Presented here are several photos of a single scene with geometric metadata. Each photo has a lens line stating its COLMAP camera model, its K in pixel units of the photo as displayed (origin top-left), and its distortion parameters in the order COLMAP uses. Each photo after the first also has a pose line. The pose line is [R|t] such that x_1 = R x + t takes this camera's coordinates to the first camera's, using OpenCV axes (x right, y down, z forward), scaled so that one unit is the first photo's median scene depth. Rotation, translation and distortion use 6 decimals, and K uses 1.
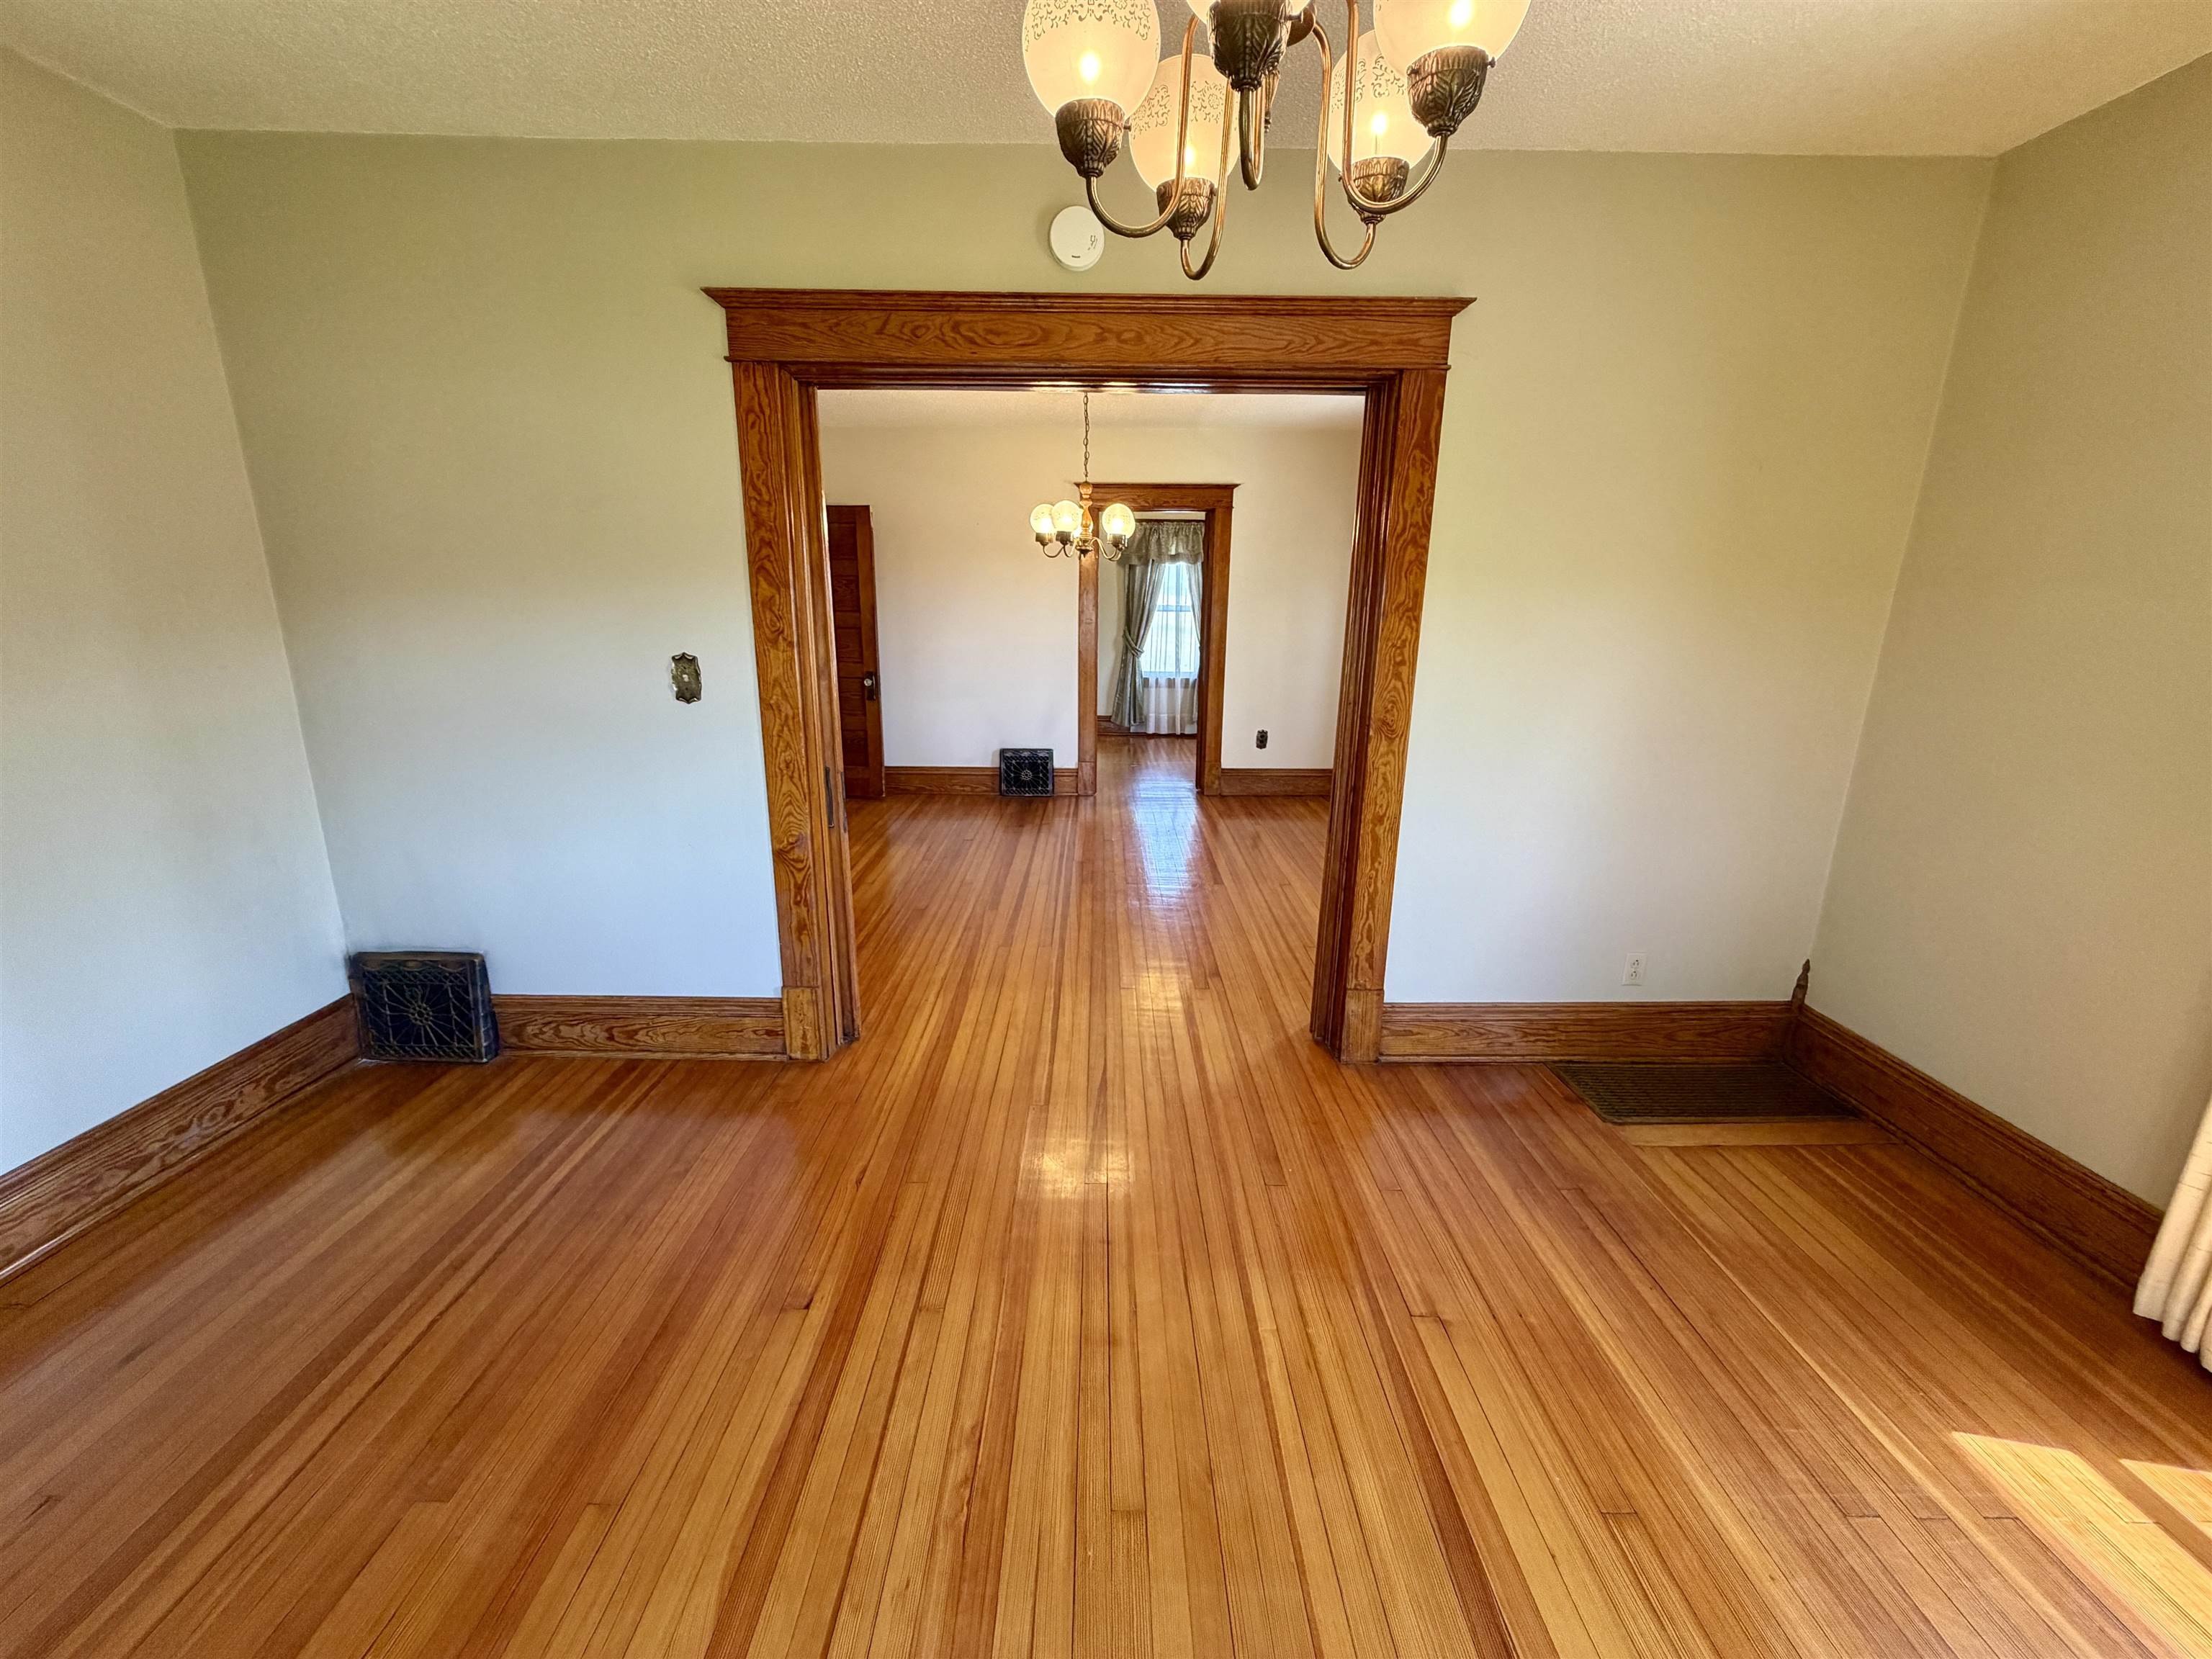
lens RADIAL K [[881.8, 0, 1102.7], [0, 881.8, 829.5], [0, 0, 1]] dist [-0.000623, -0.000349]
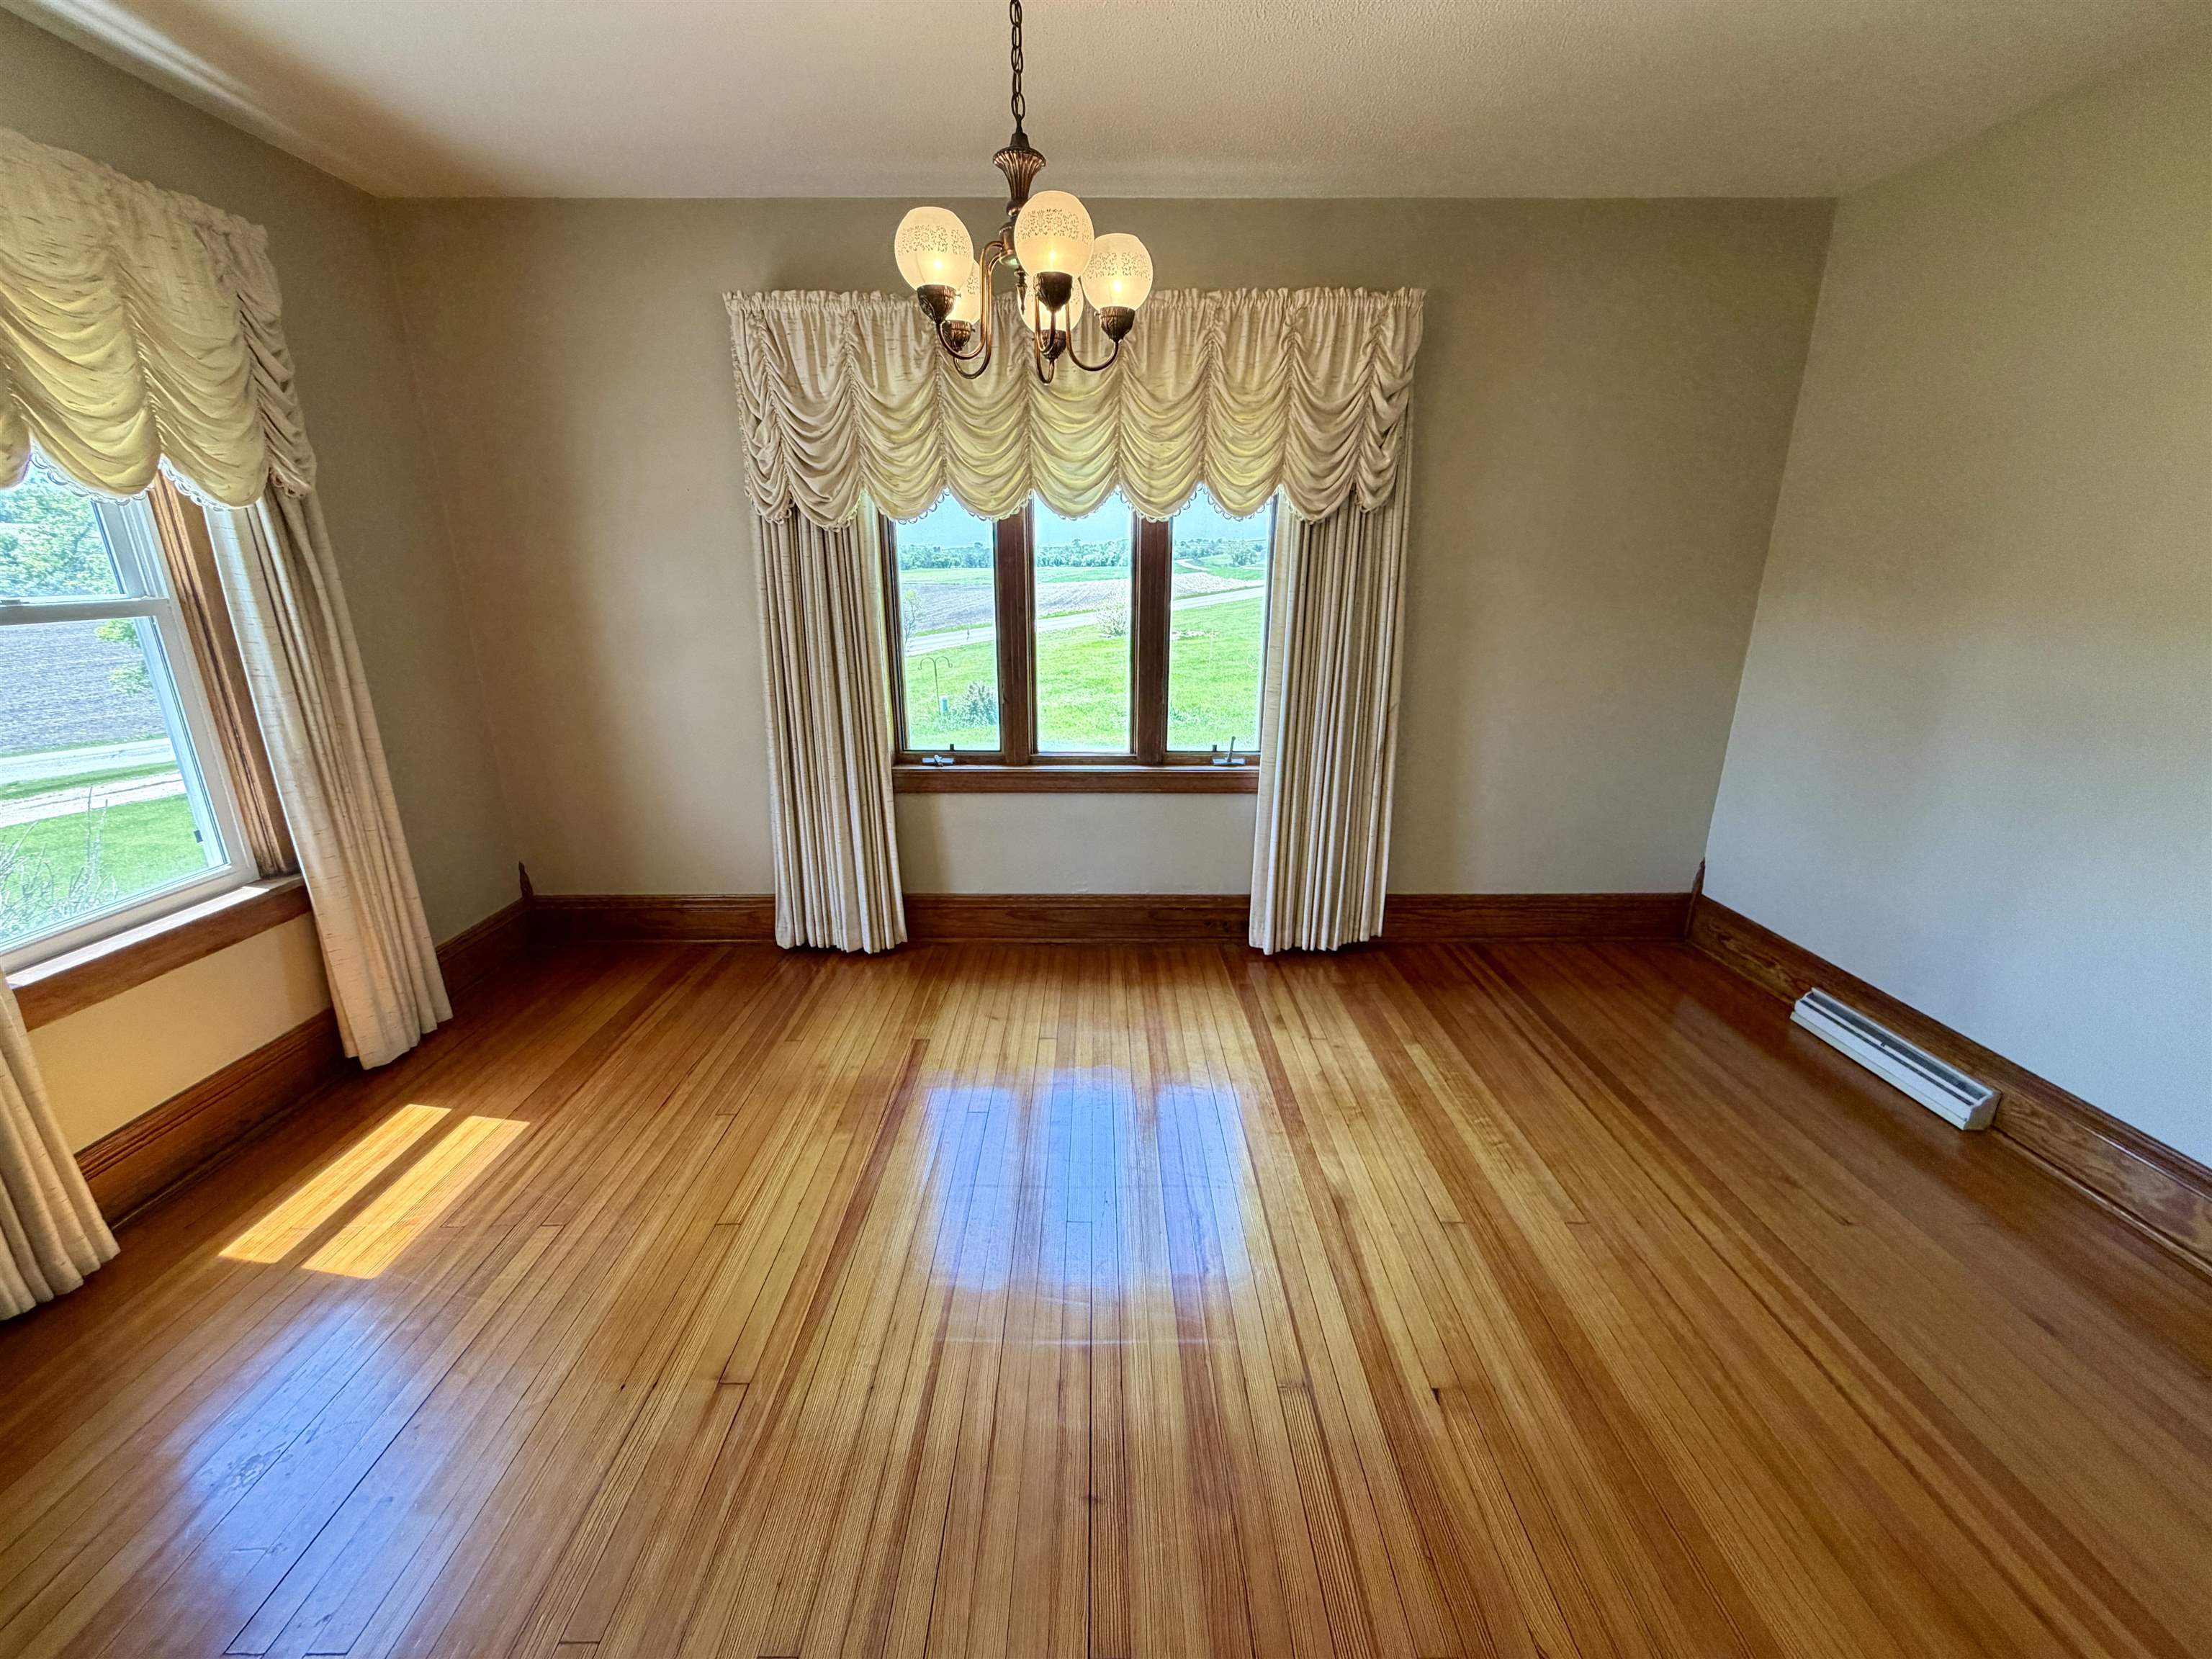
lens RADIAL K [[881.8, 0, 1100.4], [0, 881.8, 828.0], [0, 0, 1]] dist [-0.000623, -0.000349]
pose [[-0.999931, -0.011237, -0.003400, 0.004539], [-0.011351, 0.851499, 0.524233, -0.264468], [-0.002996, 0.524236, -0.851568, 0.990008]]
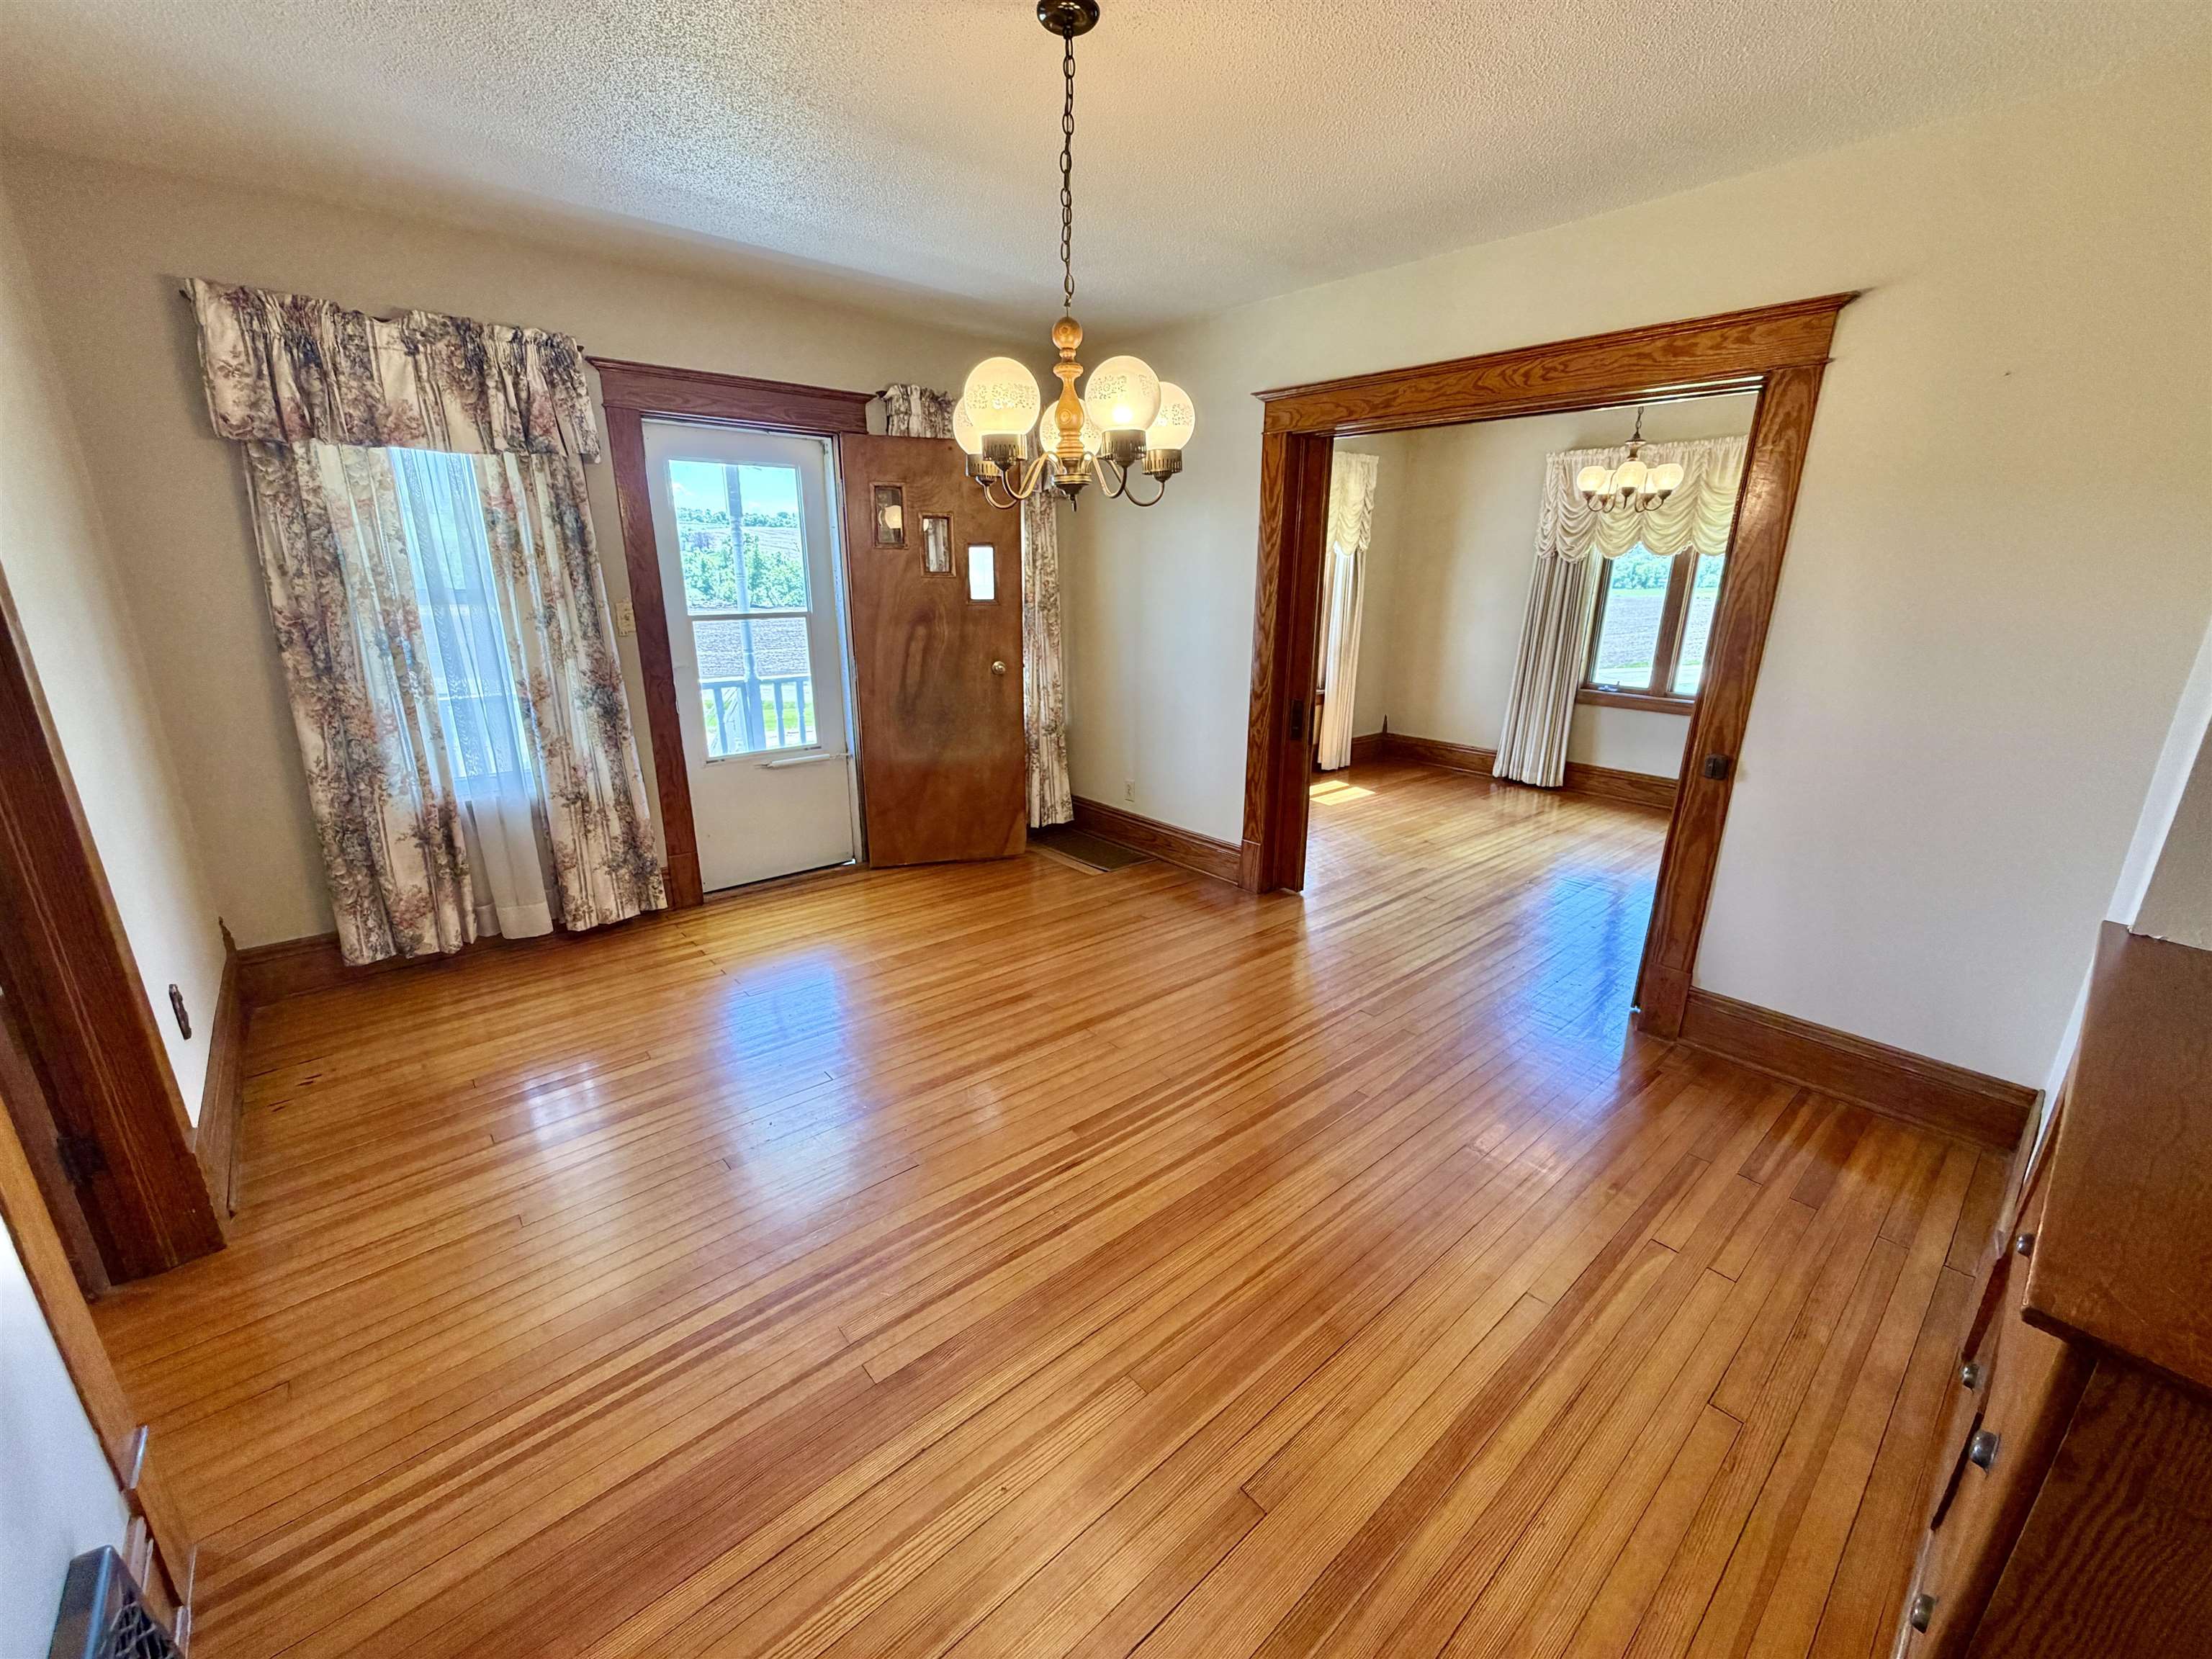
lens RADIAL K [[881.8, 0, 1099.6], [0, 881.8, 827.8], [0, 0, 1]] dist [-0.000623, -0.000349]
pose [[-0.645999, -0.236267, 0.725854, -0.643358], [0.177317, 0.878437, 0.443742, -0.601169], [-0.742458, 0.415363, -0.525575, 2.154335]]
